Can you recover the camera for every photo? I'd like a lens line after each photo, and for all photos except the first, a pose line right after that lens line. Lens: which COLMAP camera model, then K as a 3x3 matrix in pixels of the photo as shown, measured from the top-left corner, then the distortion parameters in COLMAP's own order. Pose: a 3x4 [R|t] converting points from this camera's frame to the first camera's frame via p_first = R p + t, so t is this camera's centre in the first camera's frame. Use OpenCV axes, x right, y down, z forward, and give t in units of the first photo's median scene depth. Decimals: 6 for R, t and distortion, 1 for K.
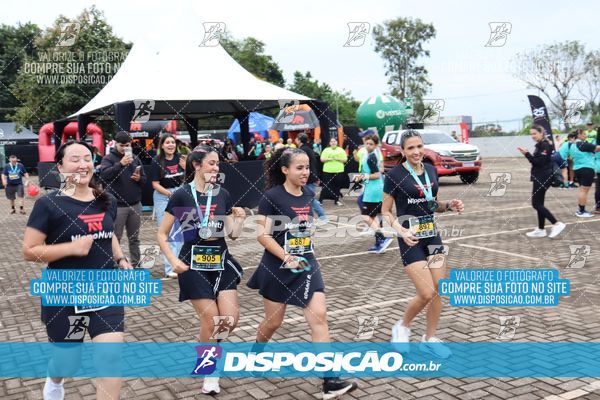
lens RADIAL K [[676.0, 0, 300.0], [0, 676.0, 200.0], [0, 0, 1]] dist [-0.066463, 0.219911]
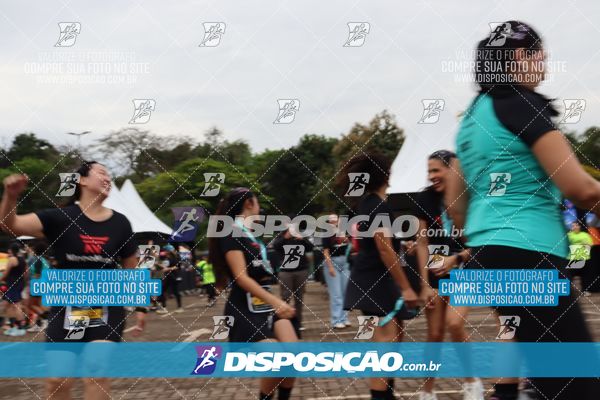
lens RADIAL K [[776.2, 0, 300.0], [0, 776.2, 200.0], [0, 0, 1]] dist [0.063160, 0.016267]
pose [[0.885165, -0.051152, -0.462456, 0.119061], [-0.022738, 0.987995, -0.152804, 0.029331], [0.464720, 0.145773, 0.873376, -0.074902]]
